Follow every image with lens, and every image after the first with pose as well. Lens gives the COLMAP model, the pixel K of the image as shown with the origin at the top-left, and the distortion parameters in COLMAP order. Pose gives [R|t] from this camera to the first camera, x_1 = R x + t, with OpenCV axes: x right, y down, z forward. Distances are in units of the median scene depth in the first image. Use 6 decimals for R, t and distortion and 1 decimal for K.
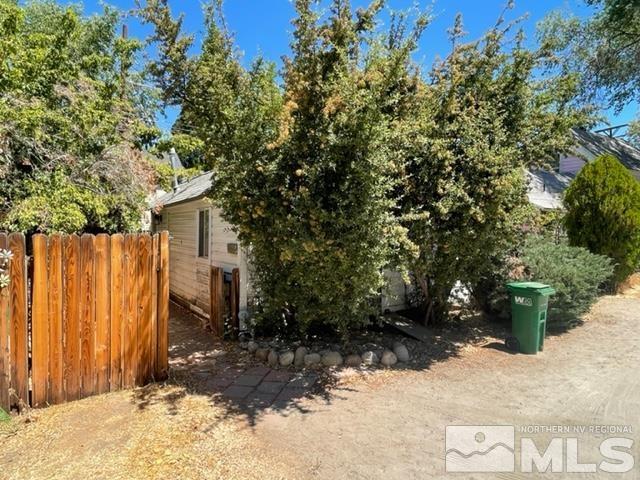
lens RADIAL K [[394.7, 0, 321.4], [0, 394.7, 236.8], [0, 0, 1]] dist [-0.003688, -0.003375]
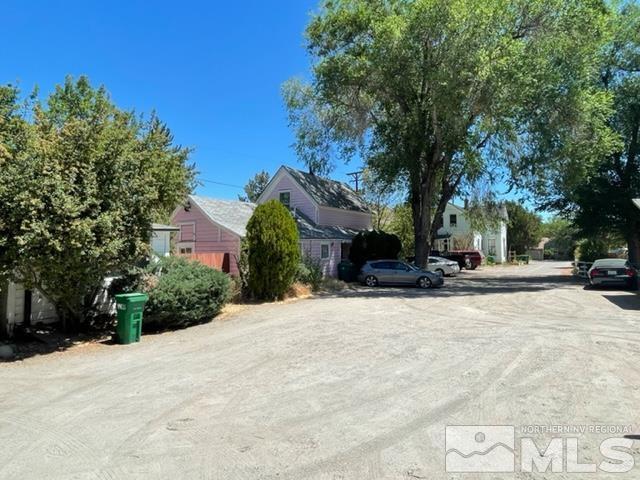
lens RADIAL K [[394.7, 0, 318.5], [0, 394.7, 239.9], [0, 0, 1]] dist [-0.003688, -0.003375]
pose [[0.895977, 0.020715, 0.443618, 0.551788], [-0.000649, 0.998972, -0.045338, -0.011374], [-0.444101, 0.040334, 0.895069, -0.619257]]
